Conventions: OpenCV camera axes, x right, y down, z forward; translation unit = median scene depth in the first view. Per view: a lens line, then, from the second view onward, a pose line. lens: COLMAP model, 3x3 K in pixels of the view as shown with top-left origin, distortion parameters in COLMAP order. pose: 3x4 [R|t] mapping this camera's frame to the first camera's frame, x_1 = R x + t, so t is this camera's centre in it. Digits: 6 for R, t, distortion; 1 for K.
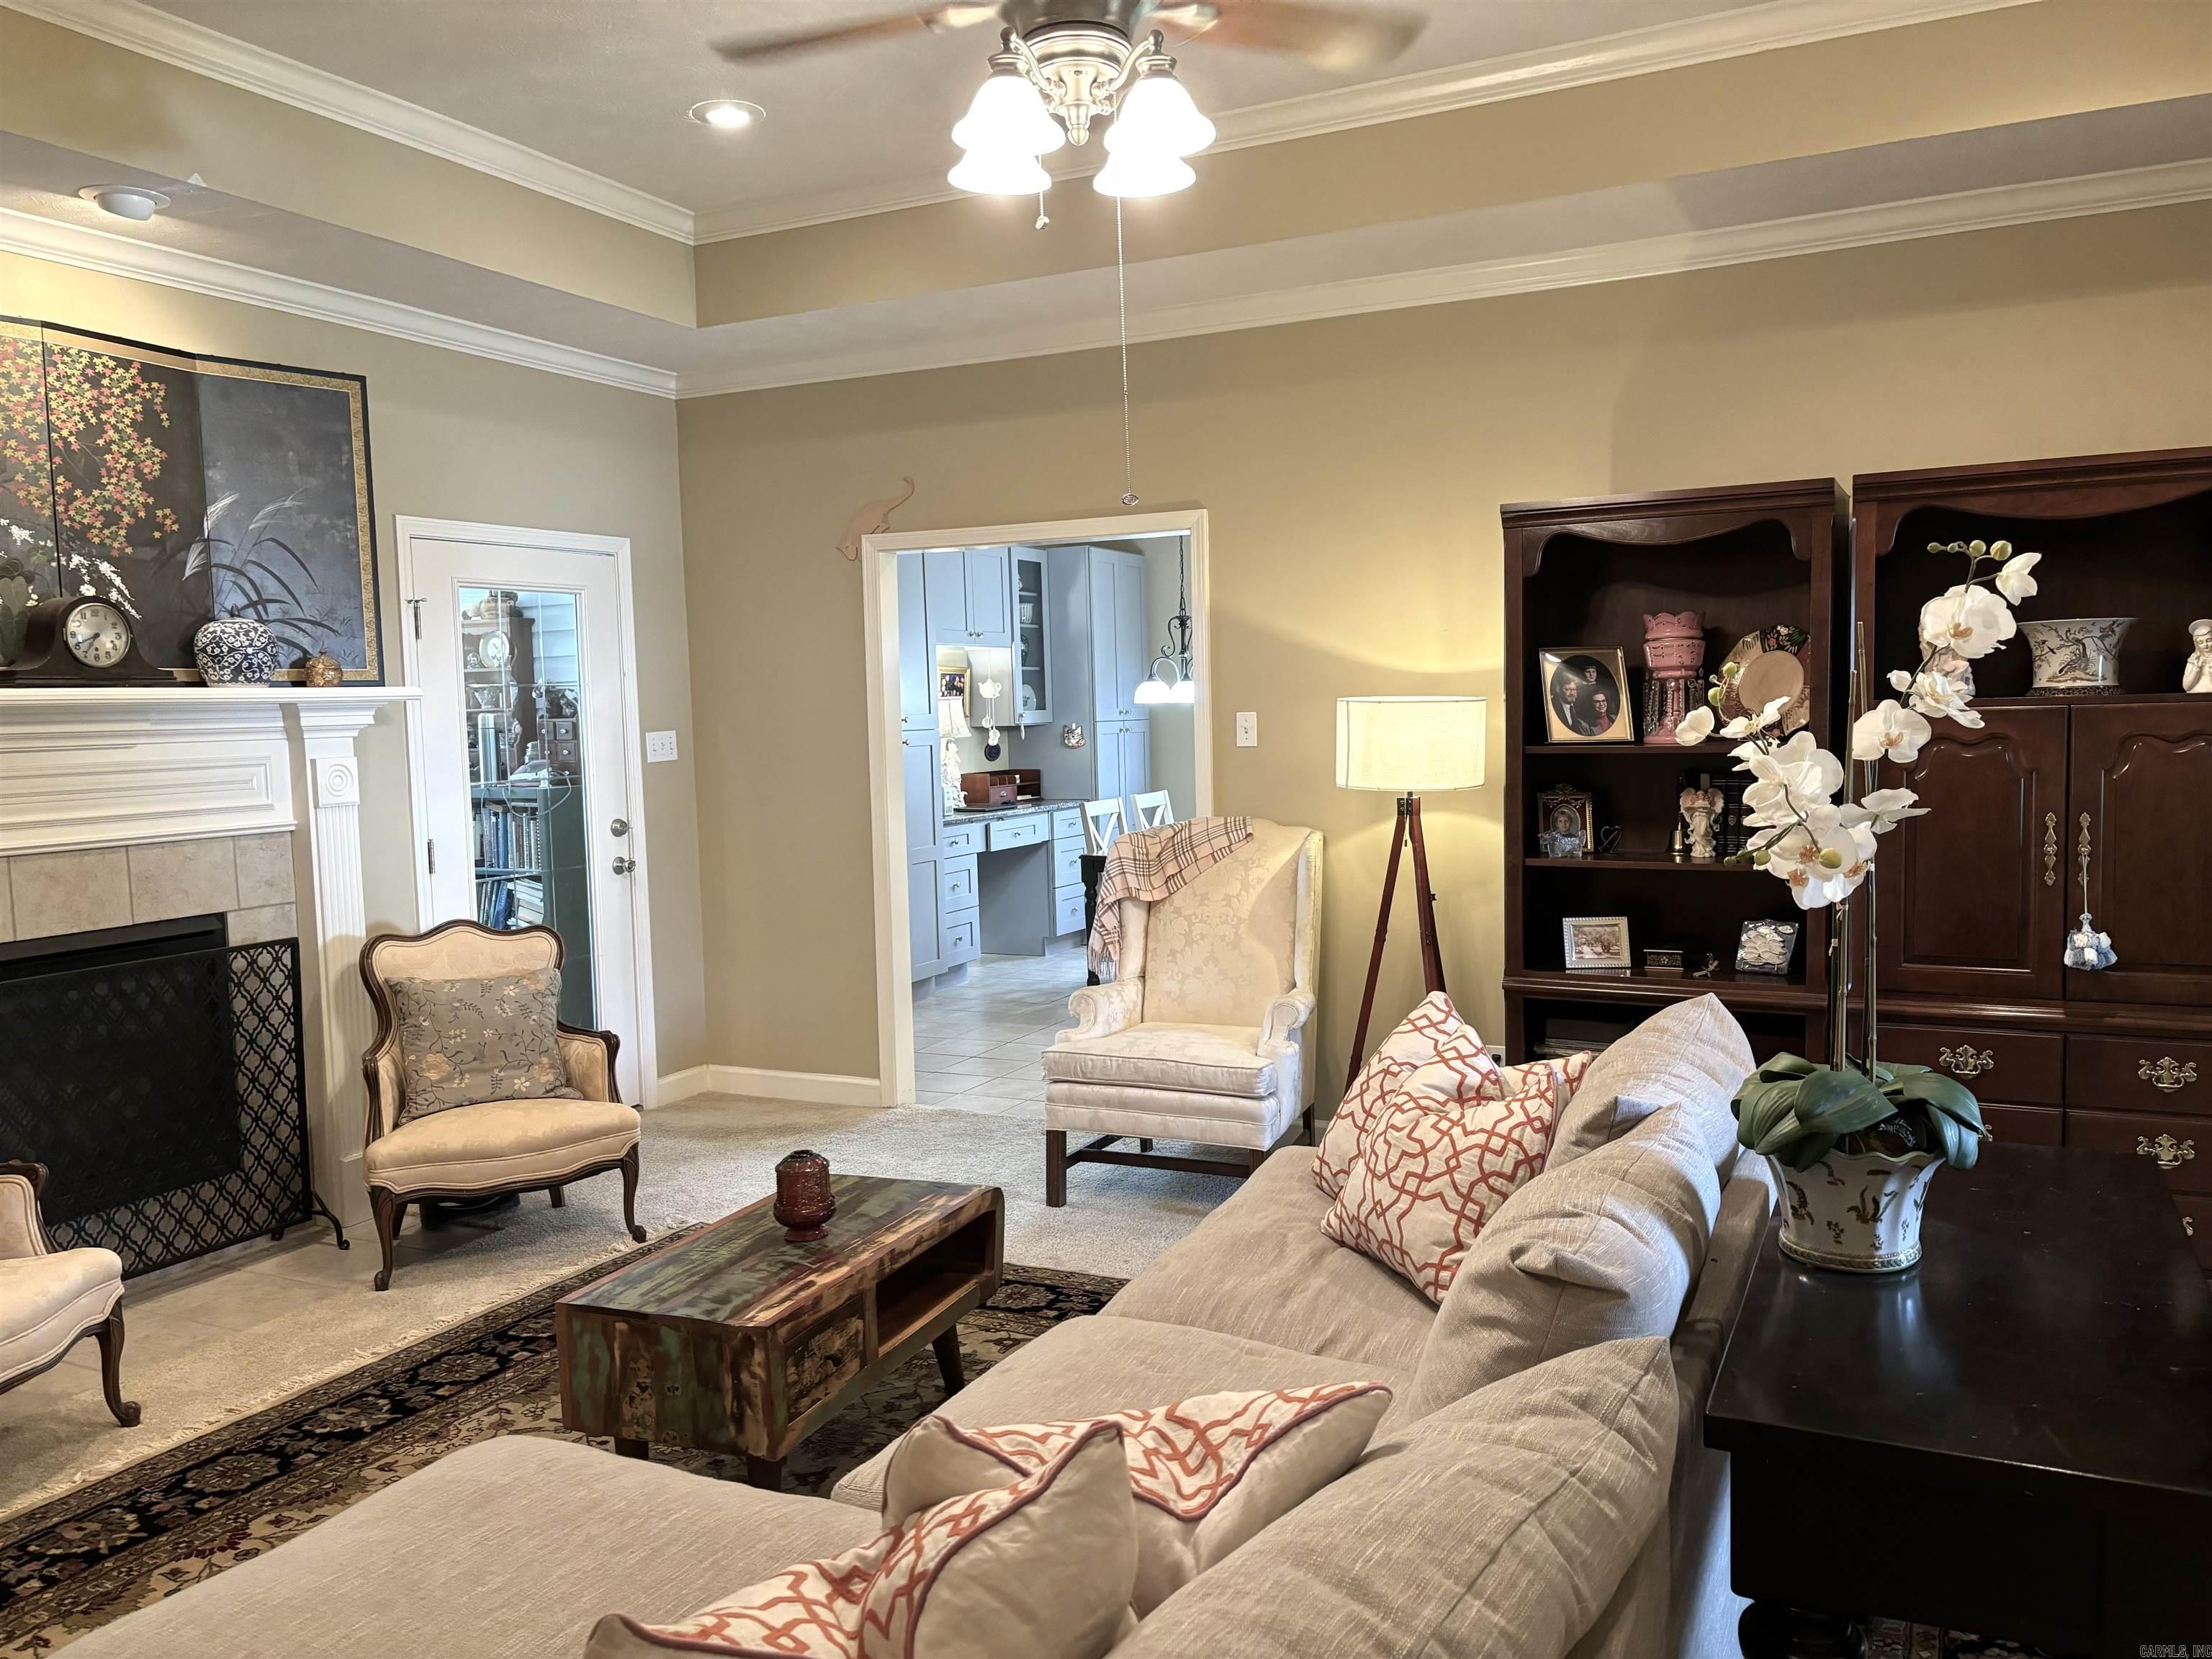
lens RADIAL K [[1637.1, 0, 1106.0], [0, 1637.1, 829.5], [0, 0, 1]] dist [-0.002042, -0.001815]
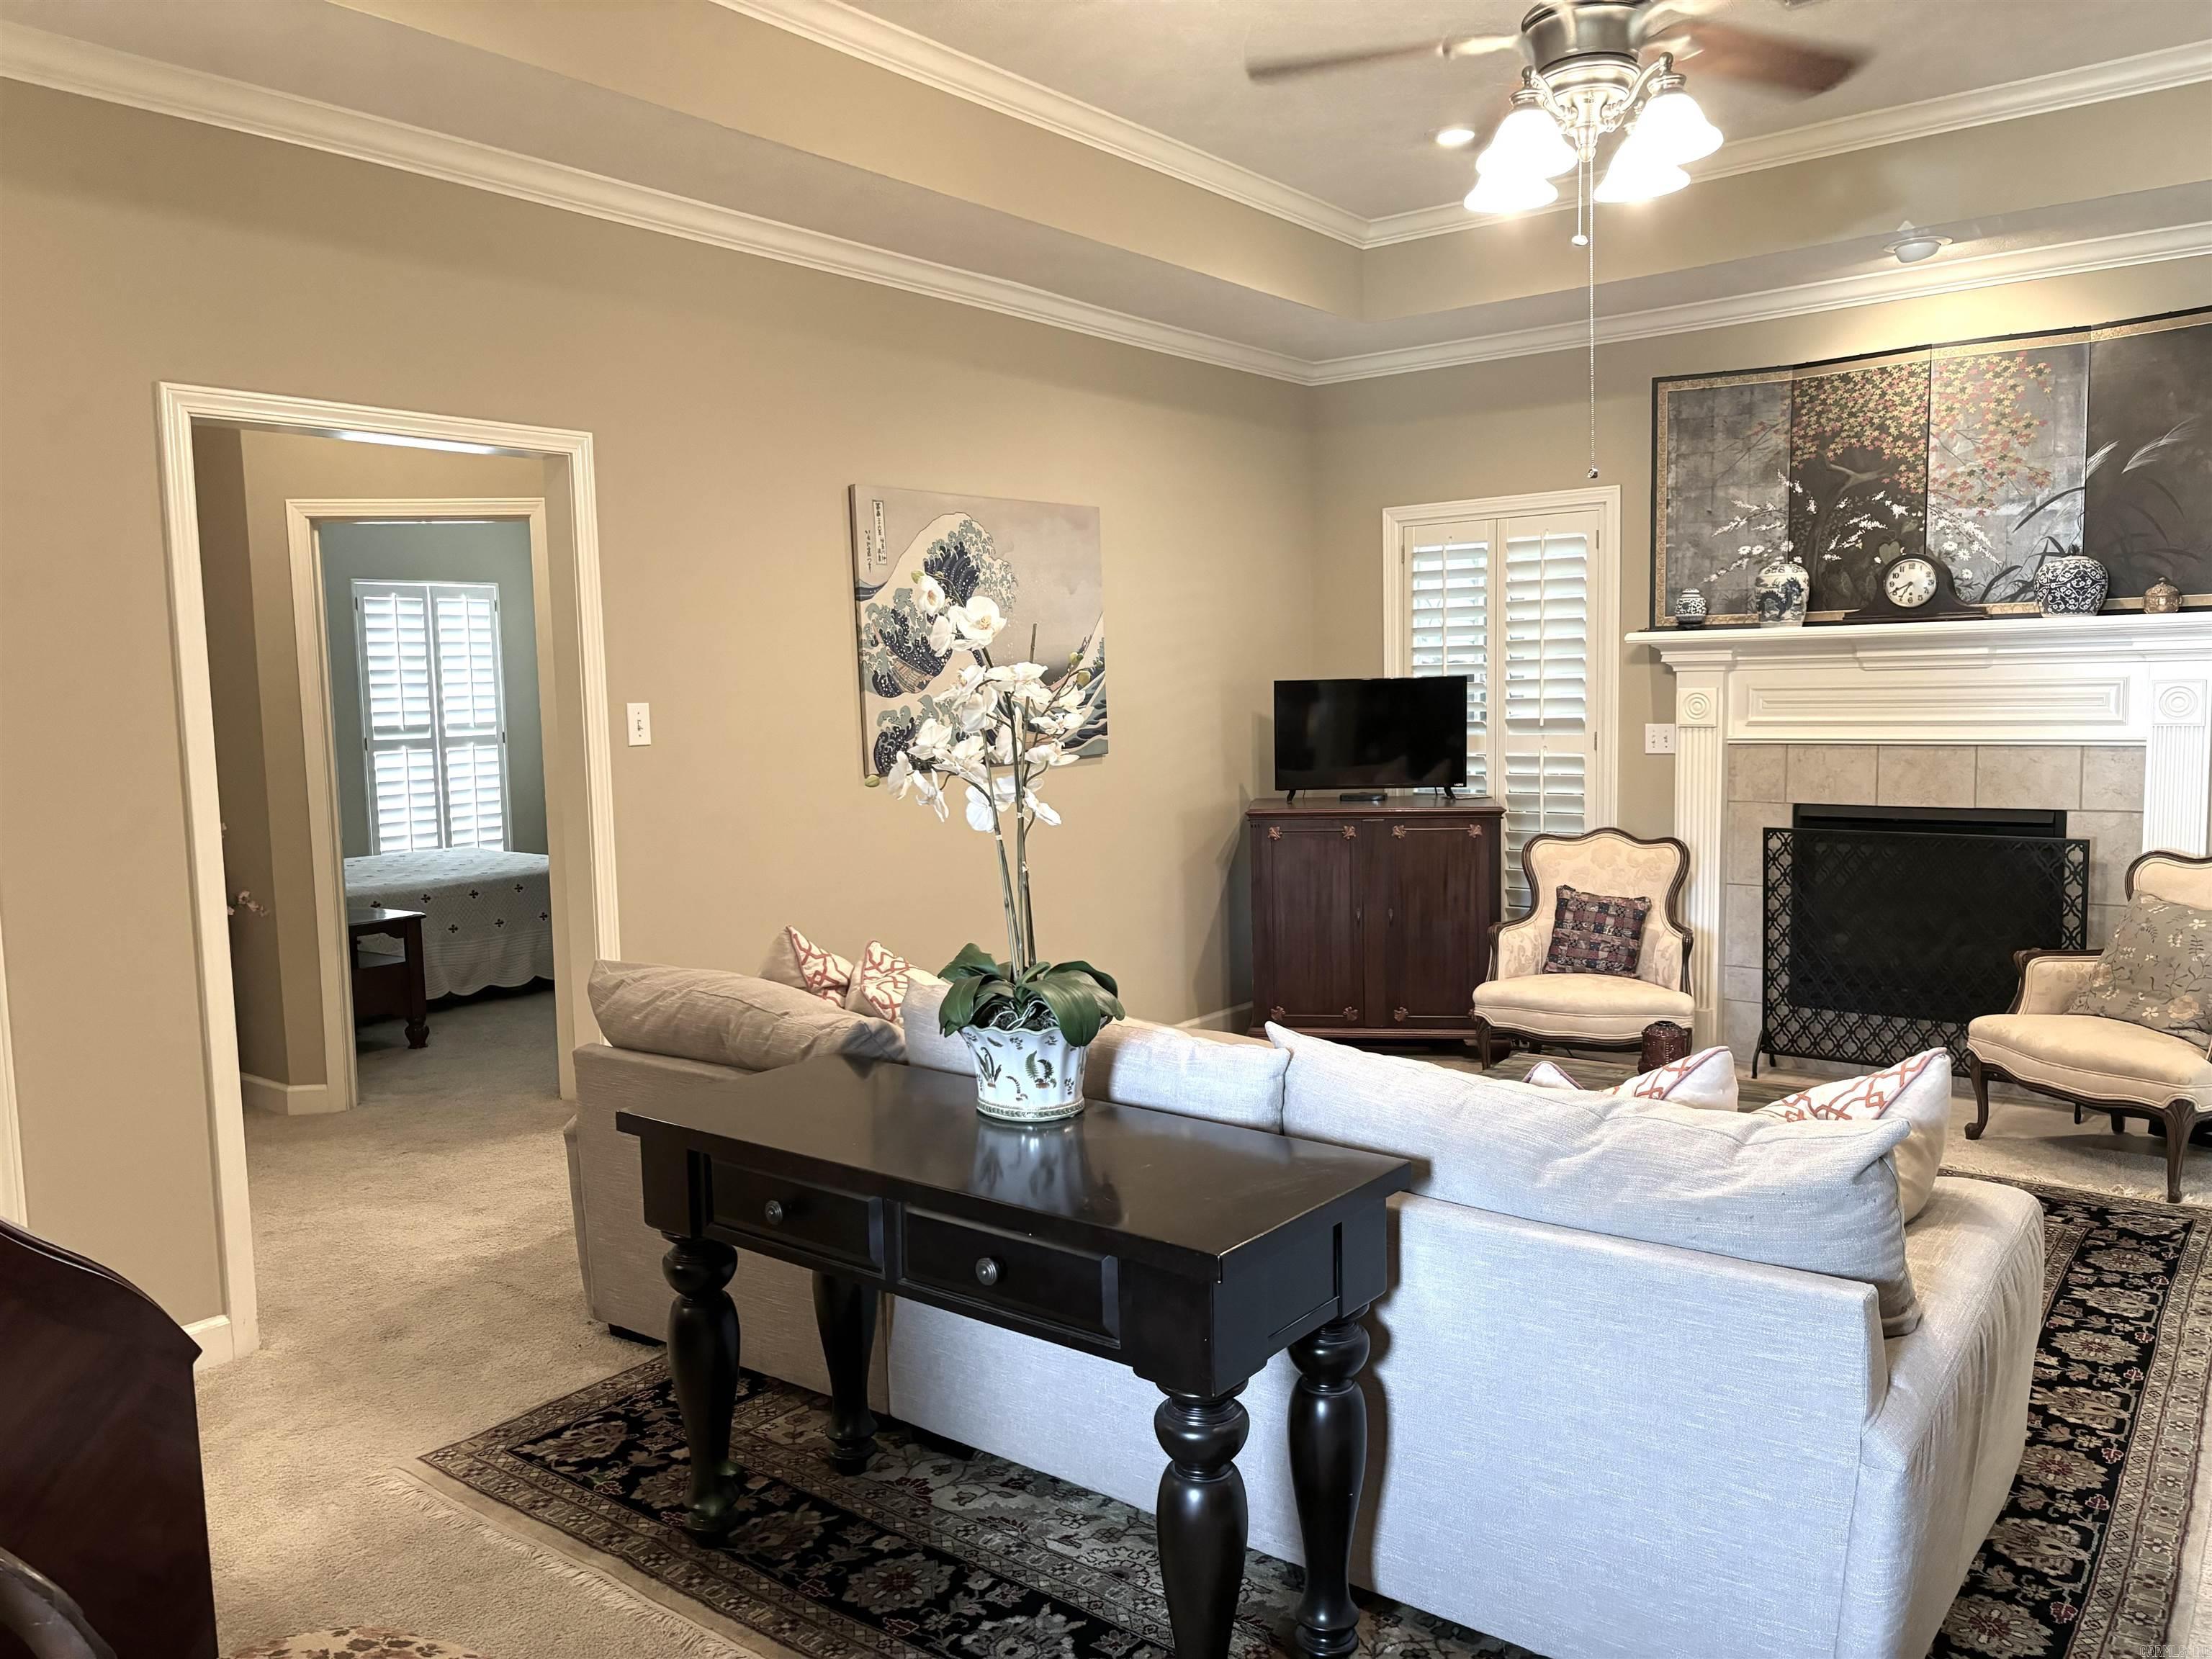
lens RADIAL K [[1648.8, 0, 1104.9], [0, 1648.8, 833.8], [0, 0, 1]] dist [0.053667, -0.052933]
pose [[-0.205356, 0.122154, -0.971034, 0.810030], [-0.047479, 0.989768, 0.134552, -0.064598], [0.977535, 0.073735, -0.197455, 0.607826]]
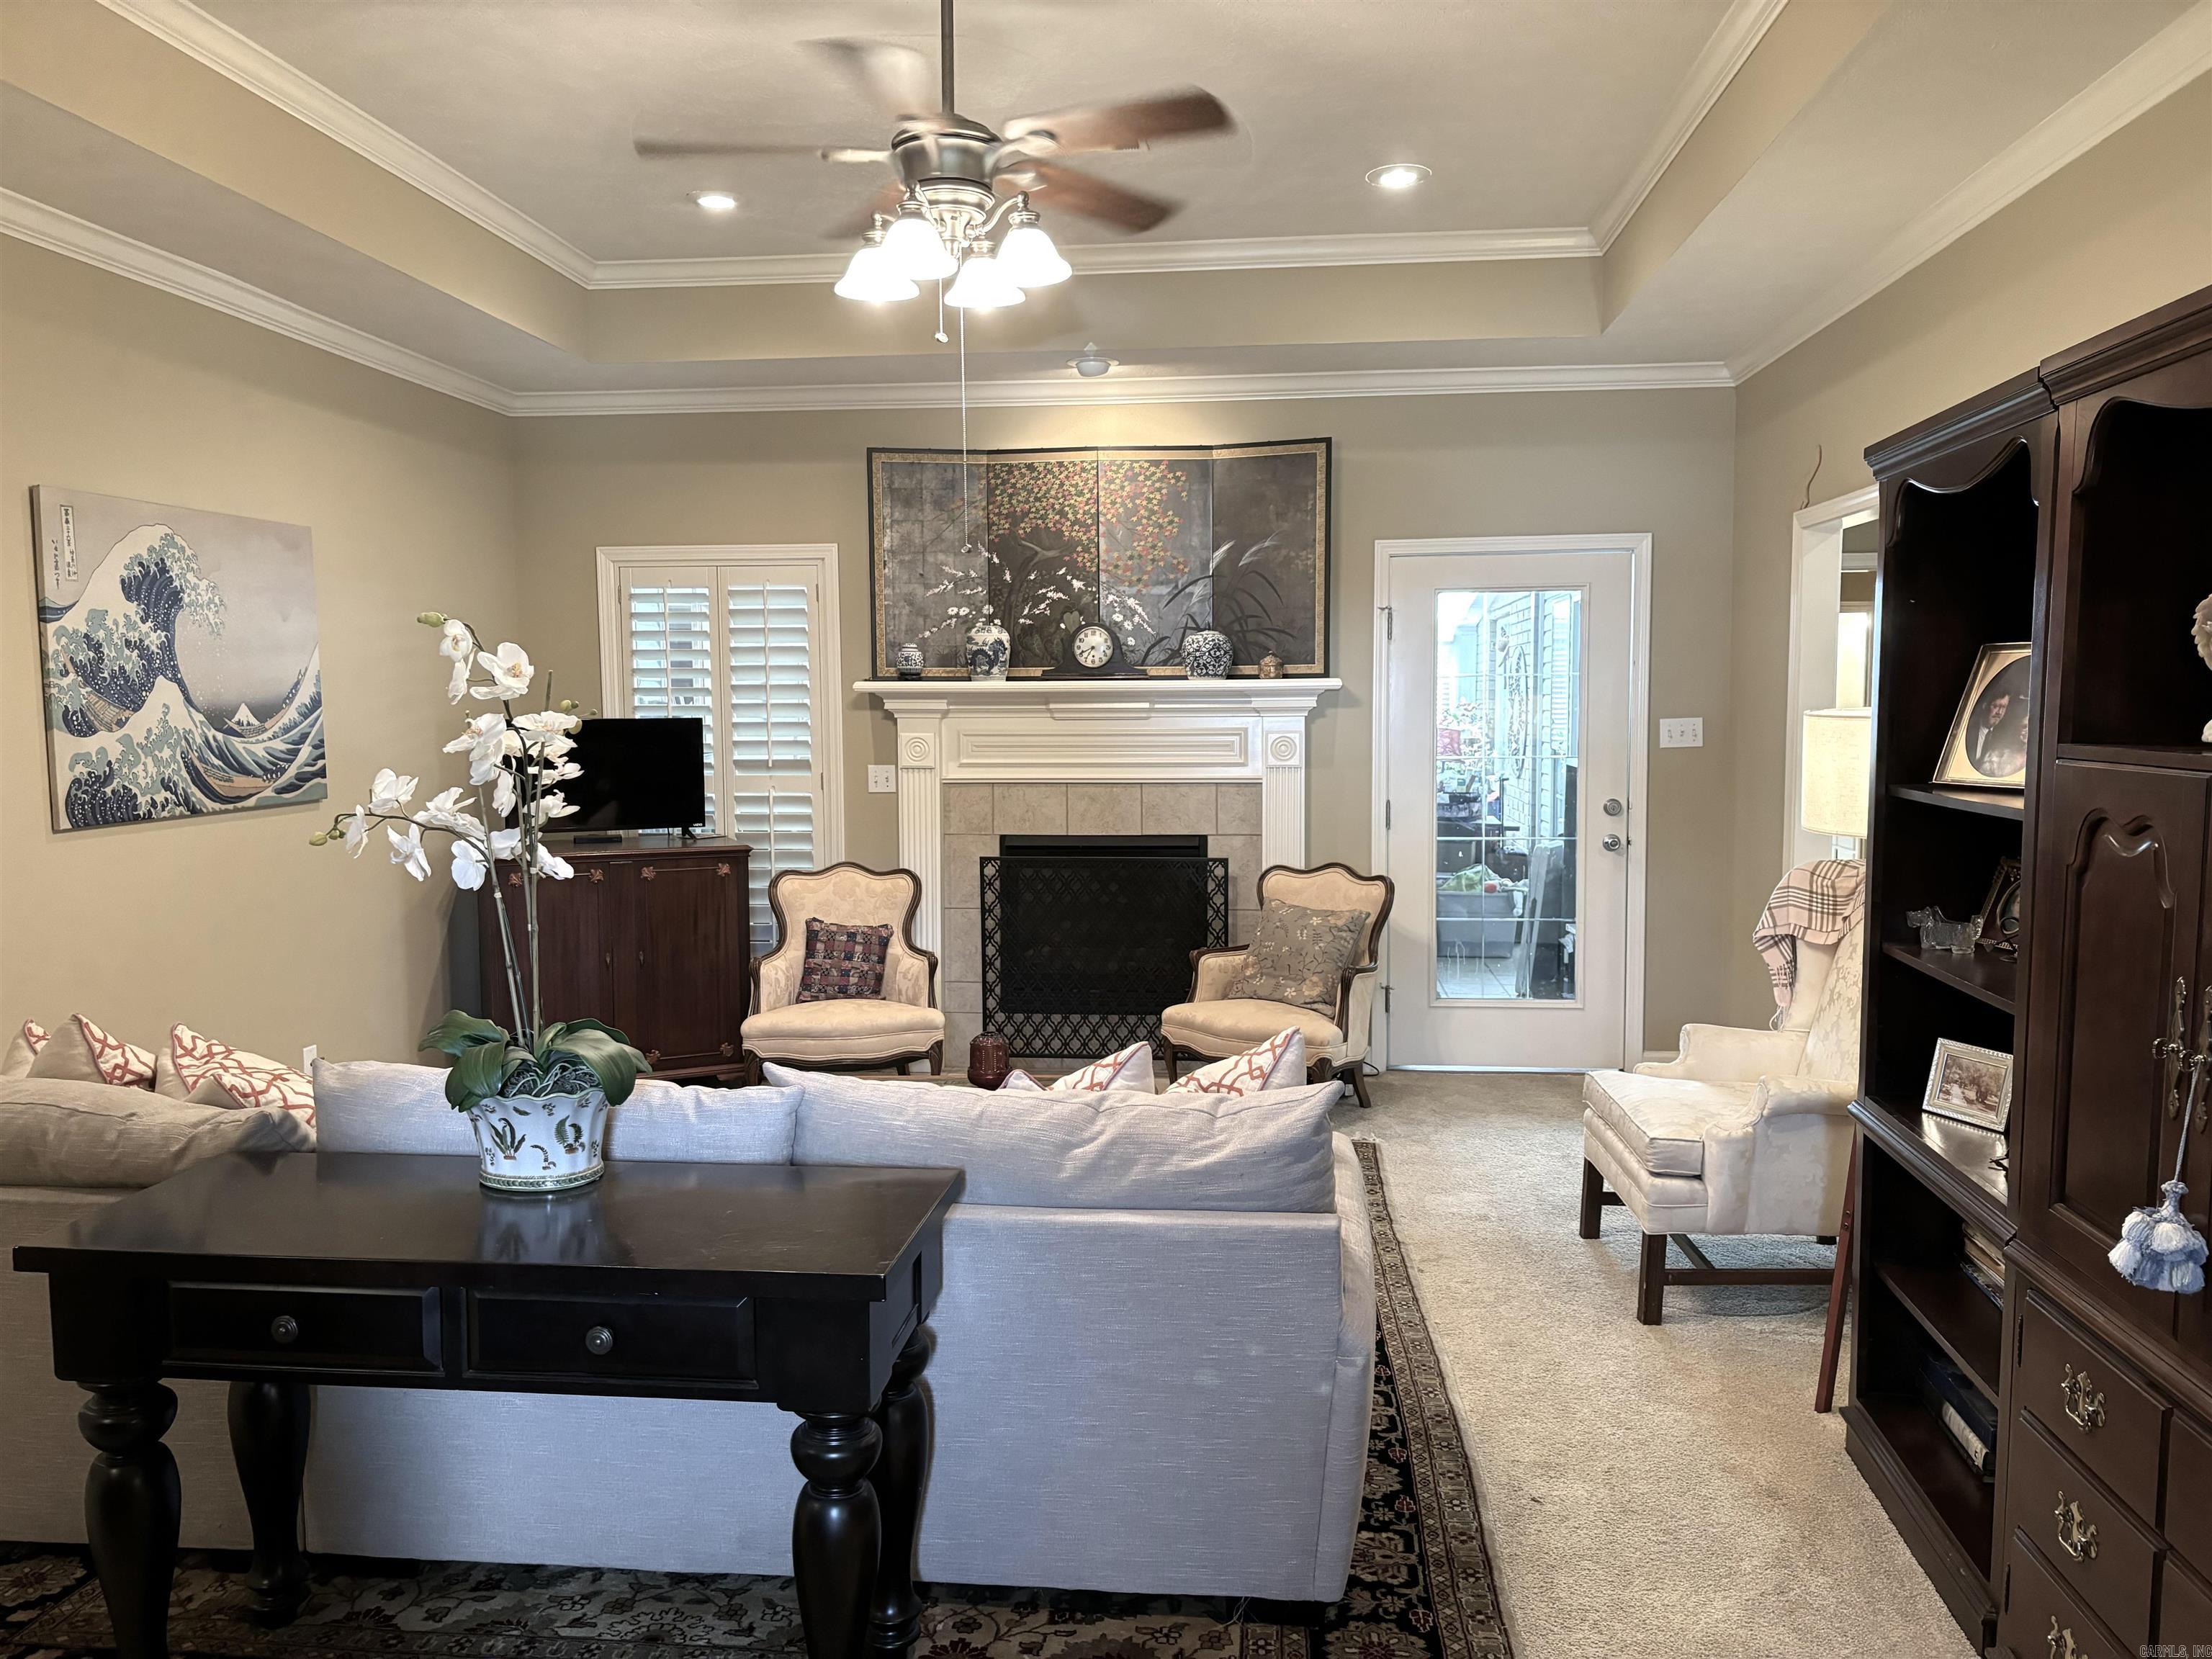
lens RADIAL K [[1645.8, 0, 1106.0], [0, 1645.8, 829.5], [0, 0, 1]] dist [0.090841, -0.124235]
pose [[0.339133, 0.097244, -0.935699, 0.841410], [-0.074396, 0.994300, 0.076371, -0.062600], [0.937792, 0.043712, 0.344435, 0.447727]]
